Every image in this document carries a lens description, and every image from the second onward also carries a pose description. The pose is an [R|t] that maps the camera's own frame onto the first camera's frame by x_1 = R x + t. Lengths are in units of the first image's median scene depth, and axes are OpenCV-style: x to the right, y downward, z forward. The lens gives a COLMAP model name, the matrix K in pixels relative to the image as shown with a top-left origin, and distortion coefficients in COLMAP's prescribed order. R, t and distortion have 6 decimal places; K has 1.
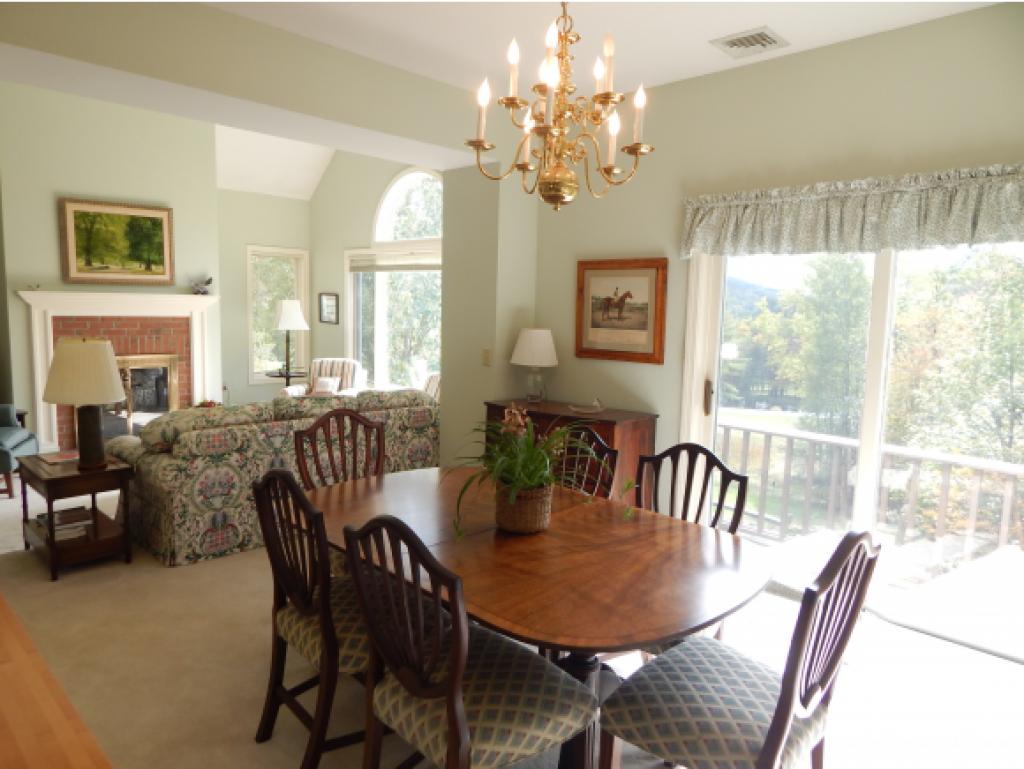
lens RADIAL K [[688.6, 0, 518.6], [0, 688.6, 380.7], [0, 0, 1]] dist [0.010476, -0.000478]
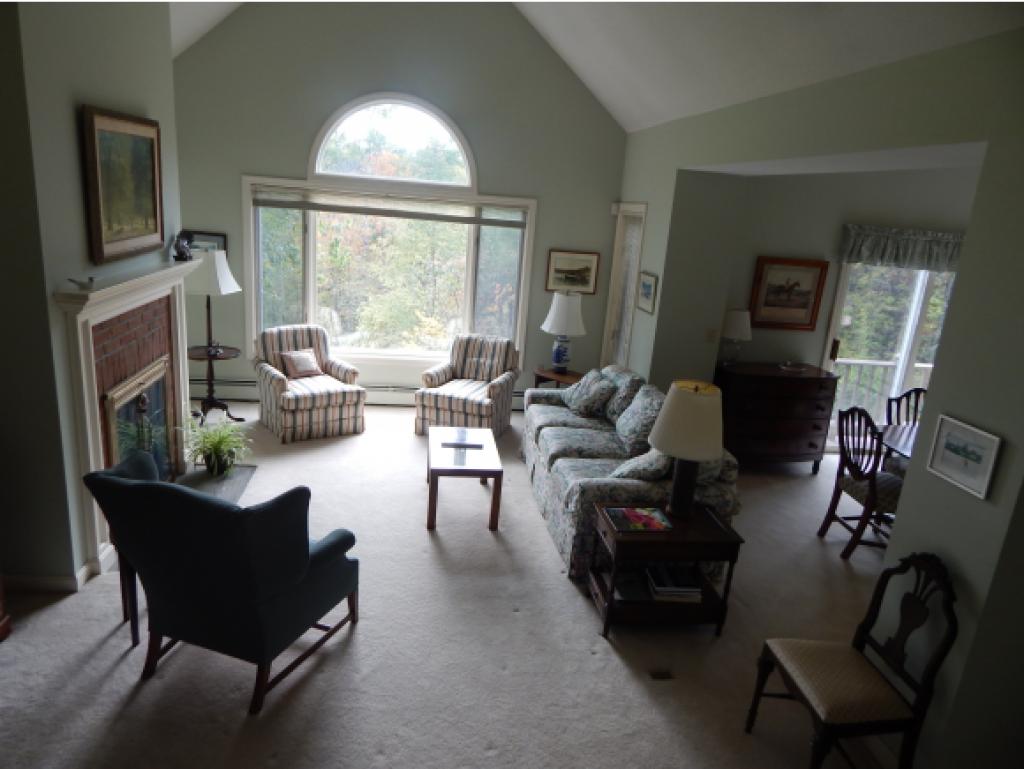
lens RADIAL K [[688.6, 0, 518.6], [0, 688.6, 380.7], [0, 0, 1]] dist [0.010476, -0.000478]
pose [[0.596252, -0.180338, 0.782280, -0.877282], [0.019535, 0.977413, 0.210432, -0.157069], [-0.802560, -0.110188, 0.586307, 0.388197]]
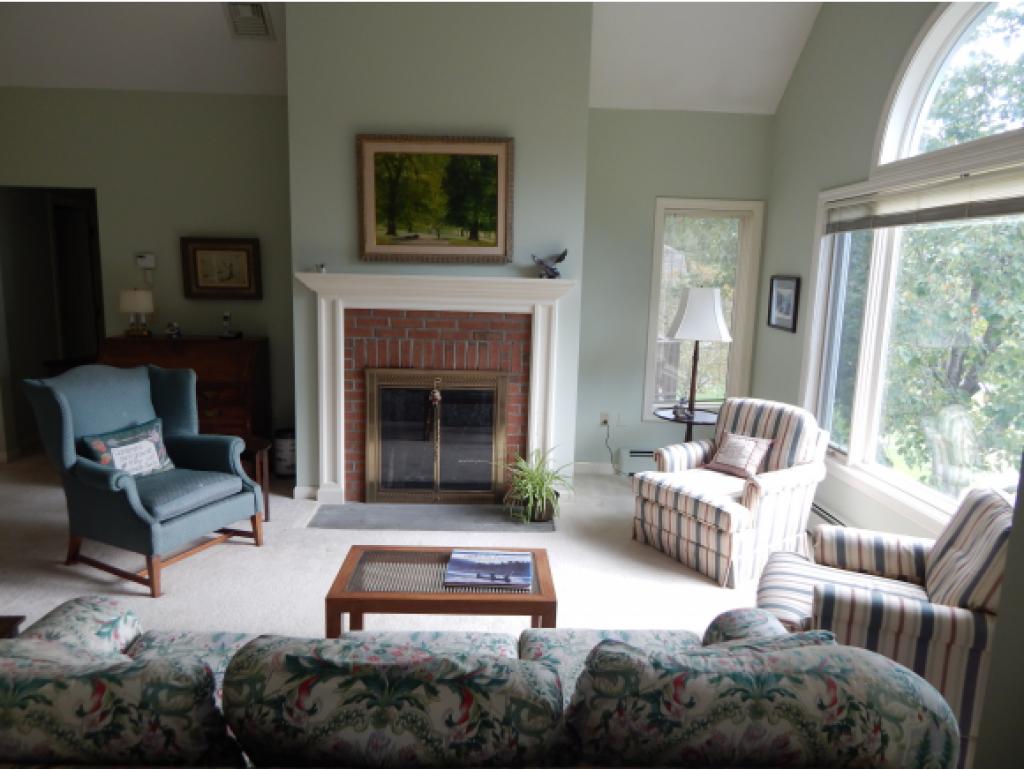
lens RADIAL K [[675.0, 0, 514.8], [0, 675.0, 383.4], [0, 0, 1]] dist [0.015963, 0.000466]
pose [[0.723908, 0.104220, -0.681980, -0.068703], [-0.087286, 0.994416, 0.059314, -0.070916], [0.684353, 0.016589, 0.728962, 0.597824]]
